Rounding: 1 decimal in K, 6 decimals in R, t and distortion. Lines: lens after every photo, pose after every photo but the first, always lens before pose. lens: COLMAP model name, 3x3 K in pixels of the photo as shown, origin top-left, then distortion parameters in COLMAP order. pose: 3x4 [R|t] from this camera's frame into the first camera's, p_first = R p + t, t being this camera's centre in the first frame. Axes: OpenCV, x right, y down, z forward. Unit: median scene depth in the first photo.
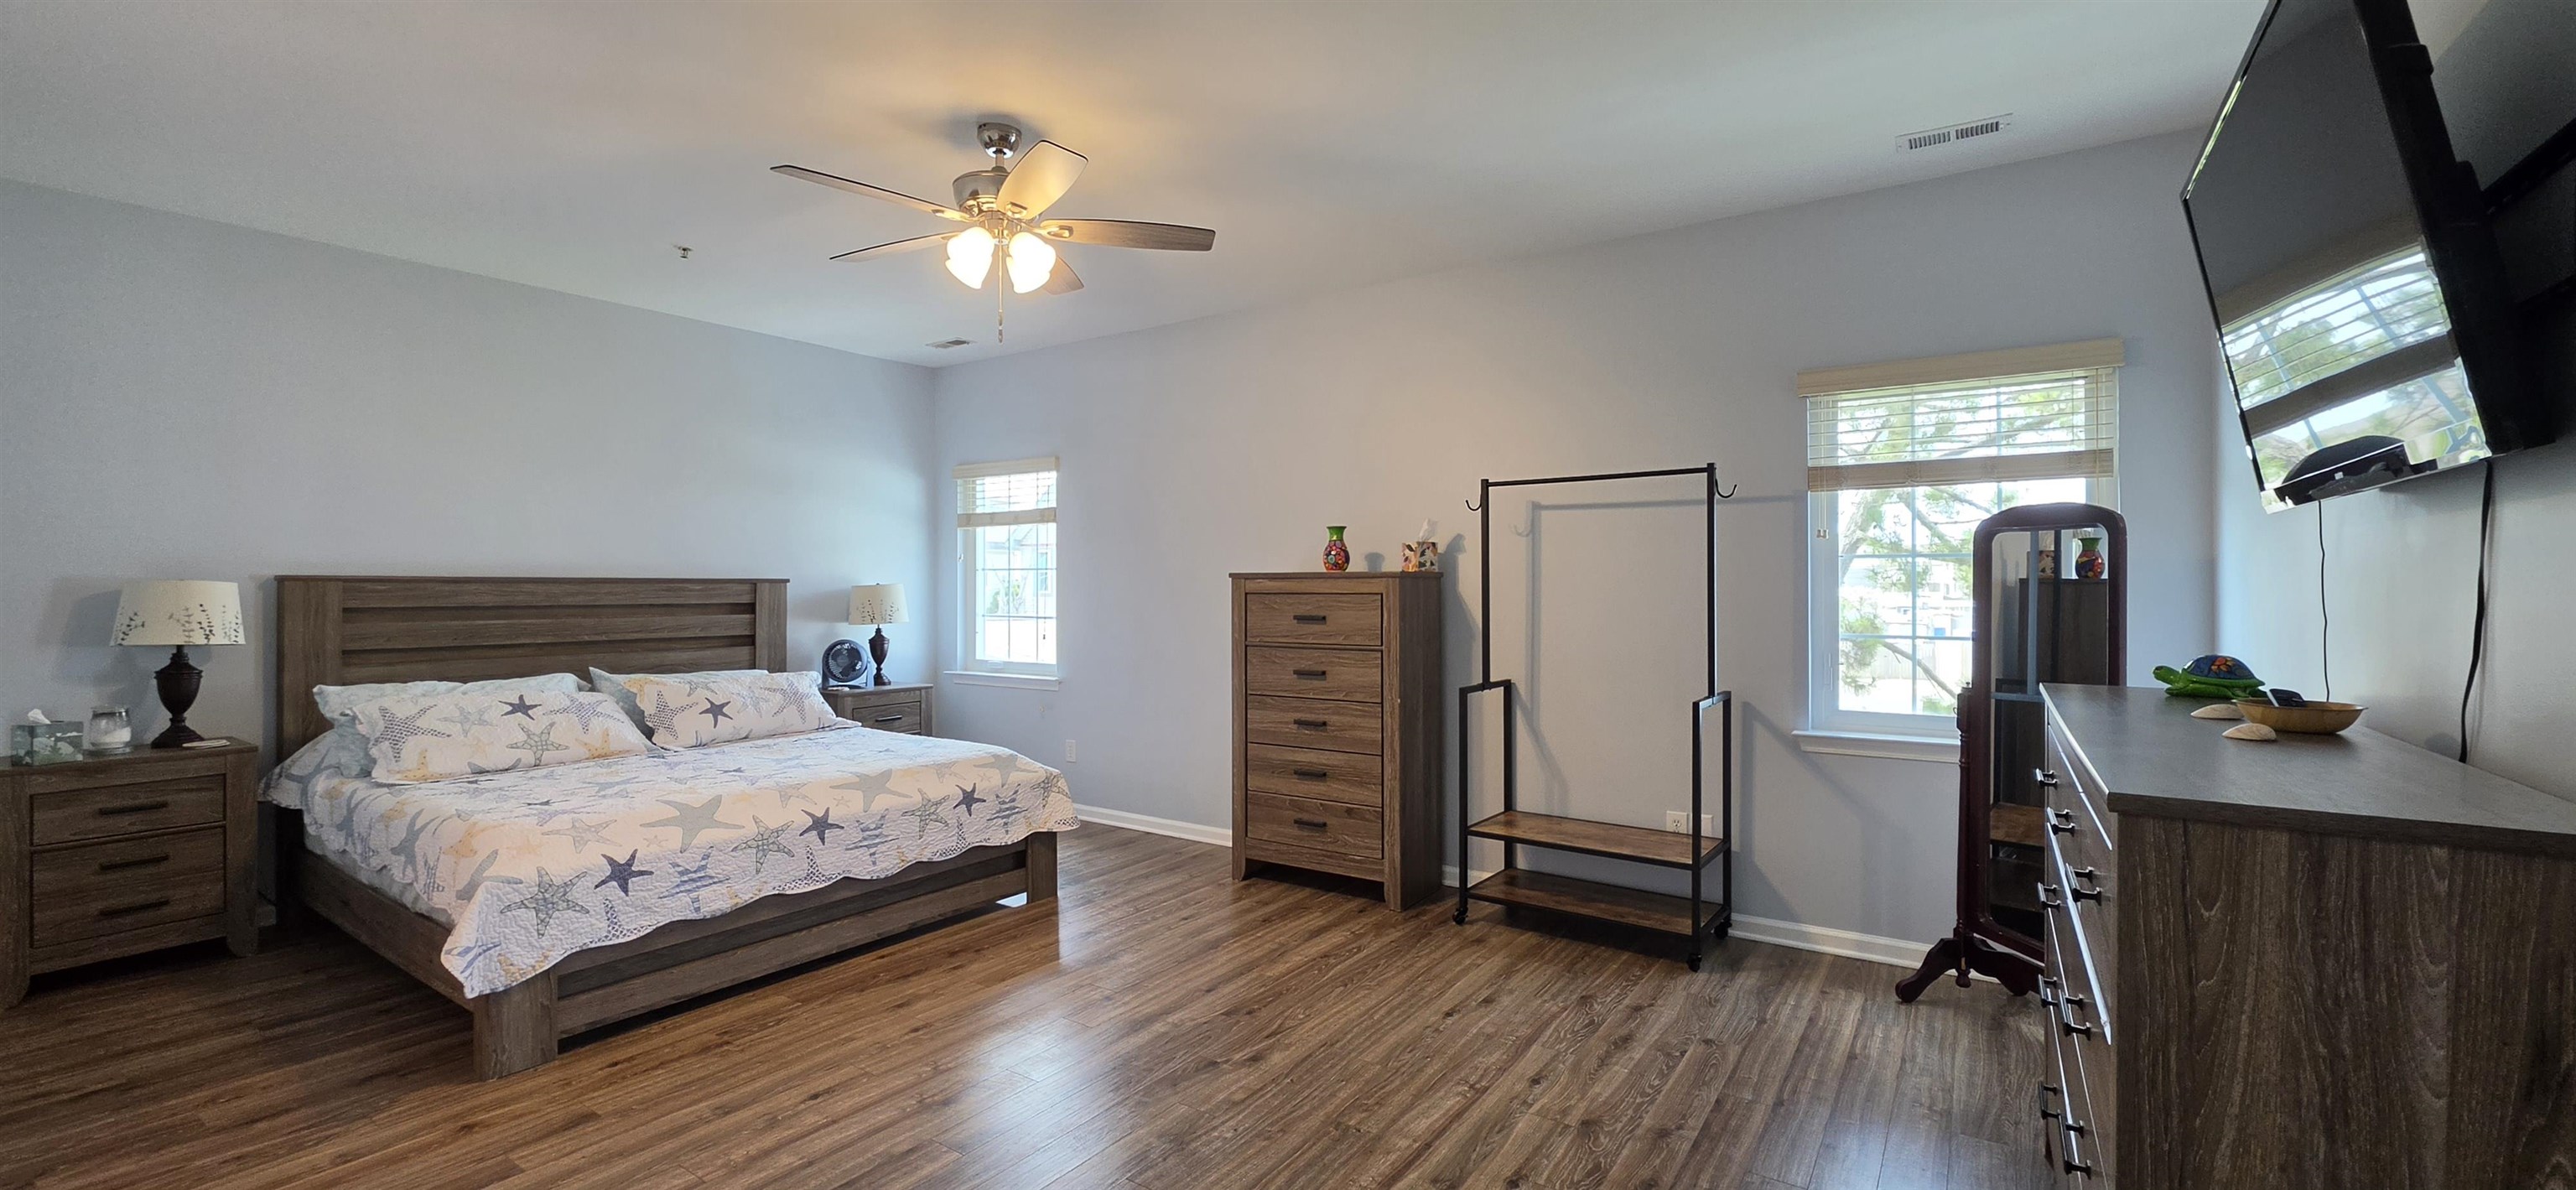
lens RADIAL K [[1035.3, 0, 1294.6], [0, 1035.3, 591.3], [0, 0, 1]] dist [-0.002385, 0.000441]
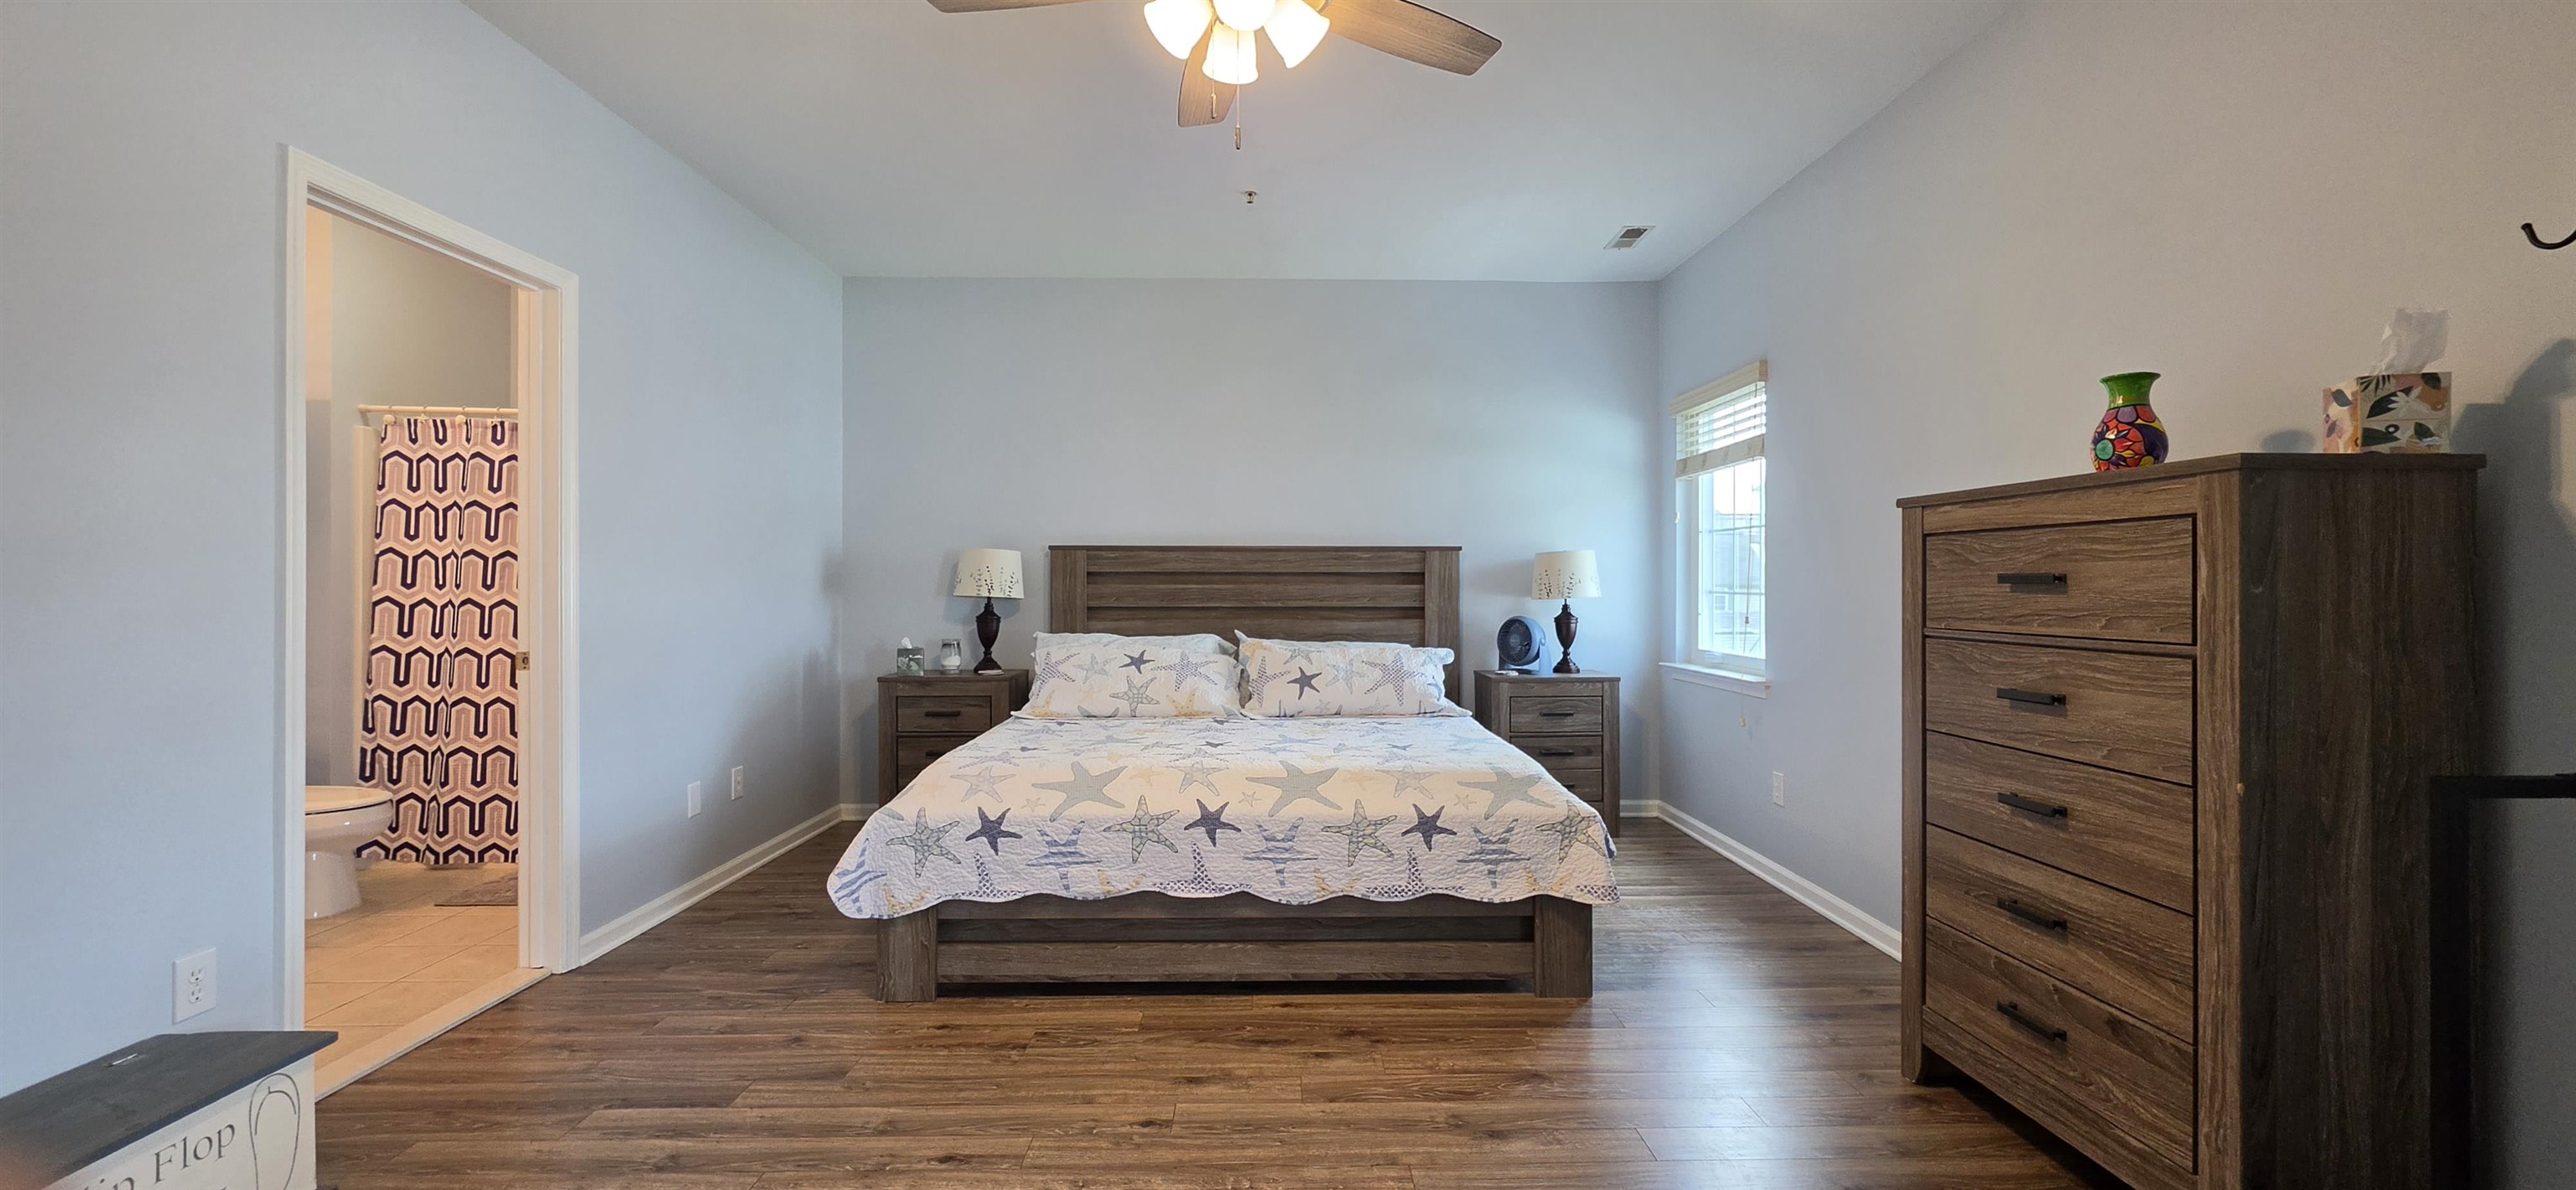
lens RADIAL K [[1035.3, 0, 1268.0], [0, 1035.3, 583.6], [0, 0, 1]] dist [-0.002385, 0.000441]
pose [[0.577200, 0.001608, -0.816601, 0.199913], [-0.004996, 0.999986, -0.001563, 0.030567], [0.816588, 0.004982, 0.577200, 0.460963]]
